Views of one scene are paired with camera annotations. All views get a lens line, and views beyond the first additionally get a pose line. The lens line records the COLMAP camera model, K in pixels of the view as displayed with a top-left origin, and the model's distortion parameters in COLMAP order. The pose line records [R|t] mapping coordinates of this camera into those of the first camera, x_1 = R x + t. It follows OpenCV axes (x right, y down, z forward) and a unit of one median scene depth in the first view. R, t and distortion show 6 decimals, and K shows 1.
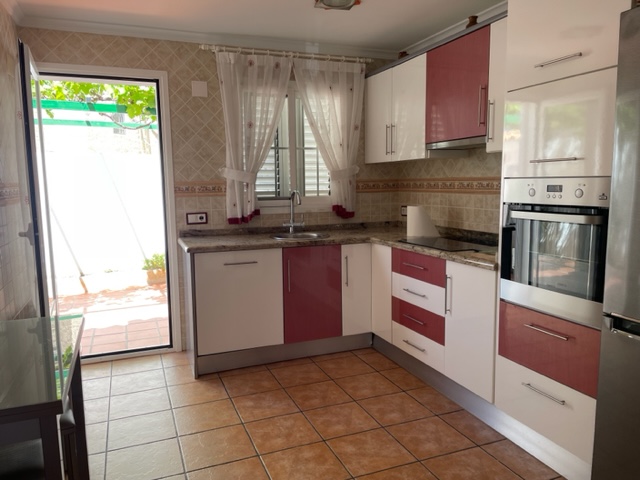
lens RADIAL K [[484.5, 0, 315.6], [0, 484.5, 242.4], [0, 0, 1]] dist [0.092012, -0.110629]
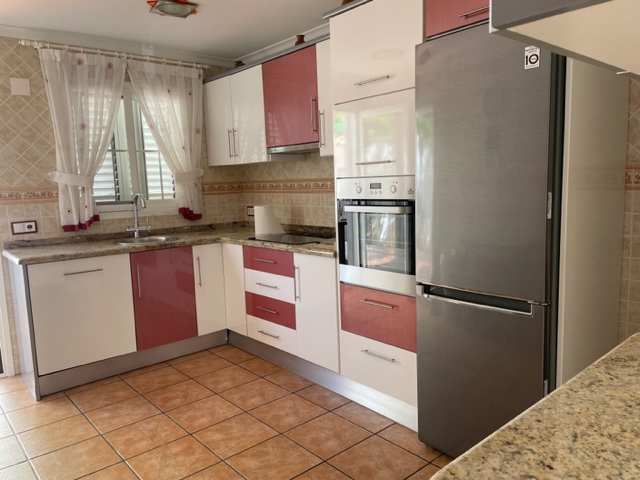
lens RADIAL K [[484.5, 0, 321.0], [0, 484.5, 240.0], [0, 0, 1]] dist [0.092012, -0.110629]
pose [[0.942164, -0.059605, 0.329810, -0.030821], [0.063368, 0.997990, -0.000661, 0.010681], [-0.329107, 0.021522, 0.944047, -0.057578]]
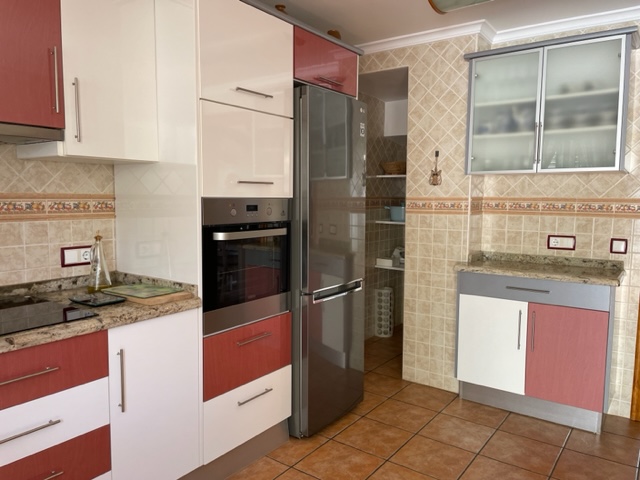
lens RADIAL K [[484.5, 0, 318.1], [0, 484.5, 243.9], [0, 0, 1]] dist [0.092012, -0.110629]
pose [[-0.536046, -0.063994, 0.841760, -0.354003], [0.109640, 0.983400, 0.144582, -0.118396], [-0.837039, 0.169793, -0.520131, 1.005767]]
